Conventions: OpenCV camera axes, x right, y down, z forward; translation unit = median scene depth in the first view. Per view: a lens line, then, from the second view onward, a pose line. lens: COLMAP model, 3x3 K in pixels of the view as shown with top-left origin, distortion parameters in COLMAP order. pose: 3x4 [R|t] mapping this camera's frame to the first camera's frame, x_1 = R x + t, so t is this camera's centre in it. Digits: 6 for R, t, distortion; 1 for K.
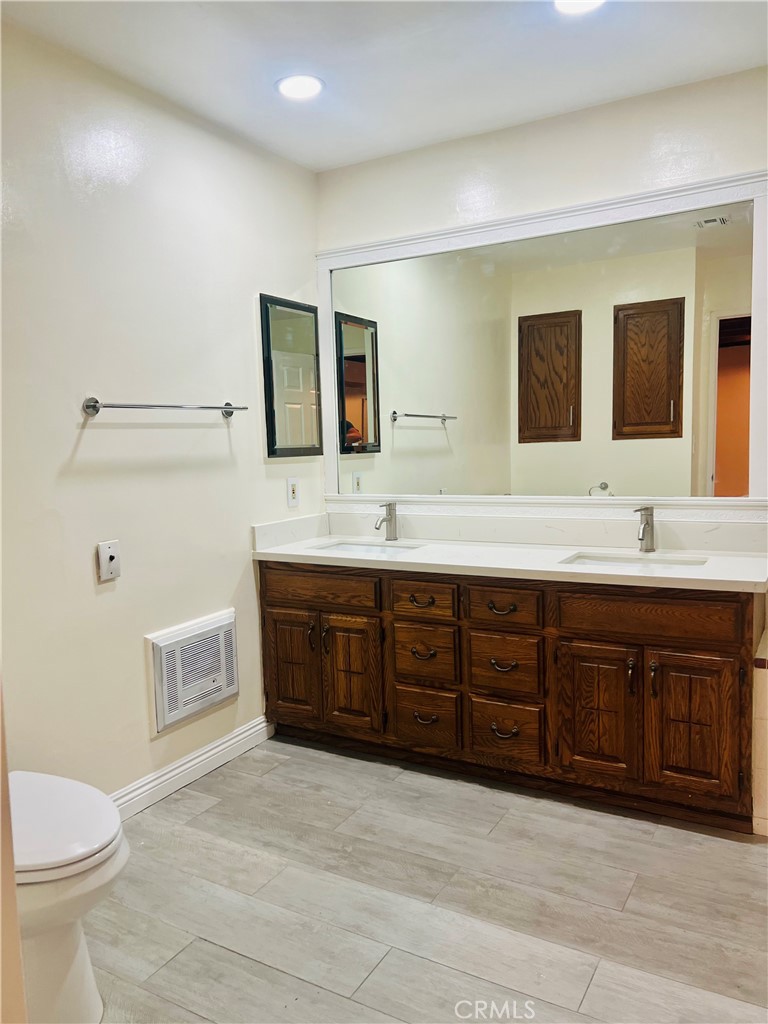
lens RADIAL K [[778.5, 0, 384.8], [0, 778.5, 506.6], [0, 0, 1]] dist [0.017799, -0.003747]
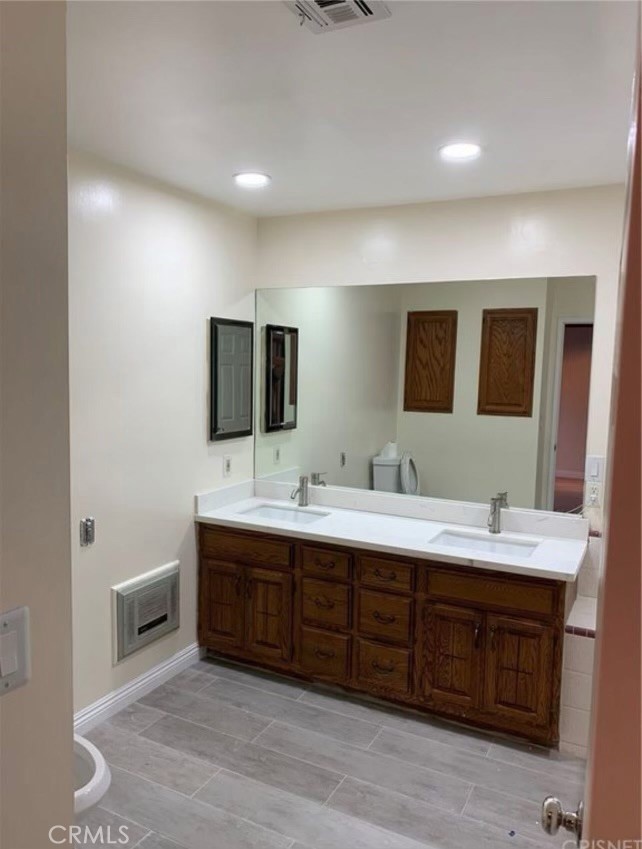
lens RADIAL K [[662.4, 0, 325.7], [0, 662.4, 420.7], [0, 0, 1]] dist [0.036135, -0.026526]
pose [[0.997349, 0.047250, 0.055337, -0.025301], [-0.047395, 0.998875, 0.001313, -0.125587], [-0.055213, -0.003932, 0.998467, -0.124041]]
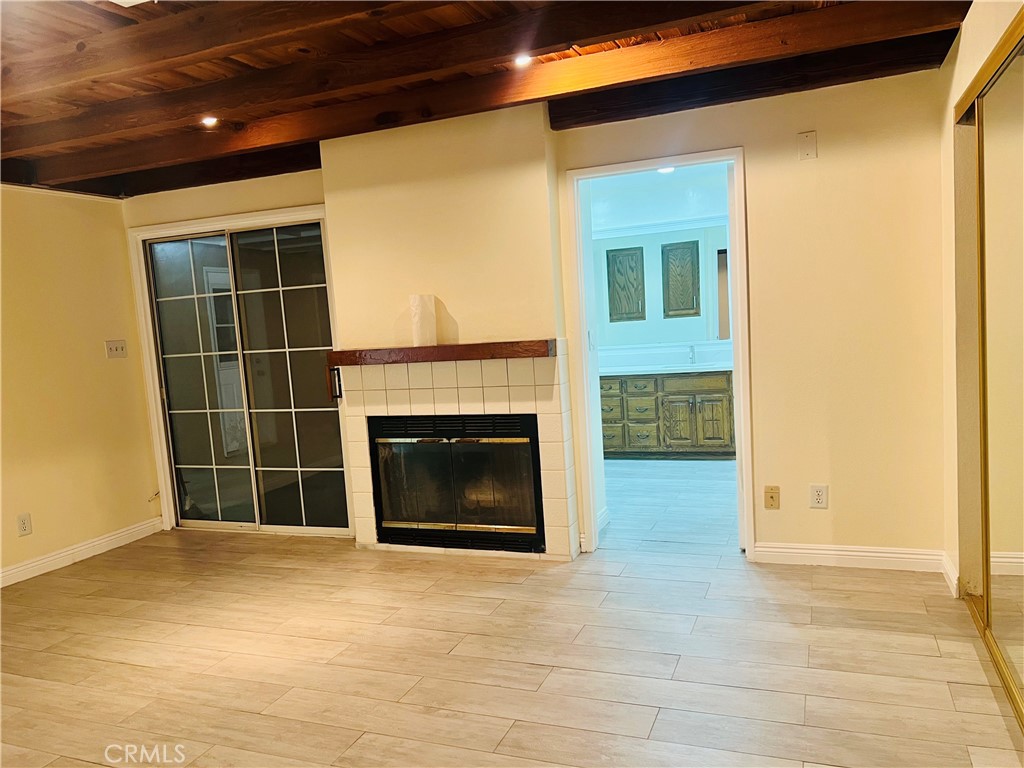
lens RADIAL K [[778.5, 0, 506.3], [0, 778.5, 392.3], [0, 0, 1]] dist [0.017799, -0.003747]
pose [[0.990722, -0.050687, 0.126098, -0.578137], [0.050622, 0.998711, 0.003722, 0.111570], [-0.126124, 0.002696, 0.992011, -1.405196]]
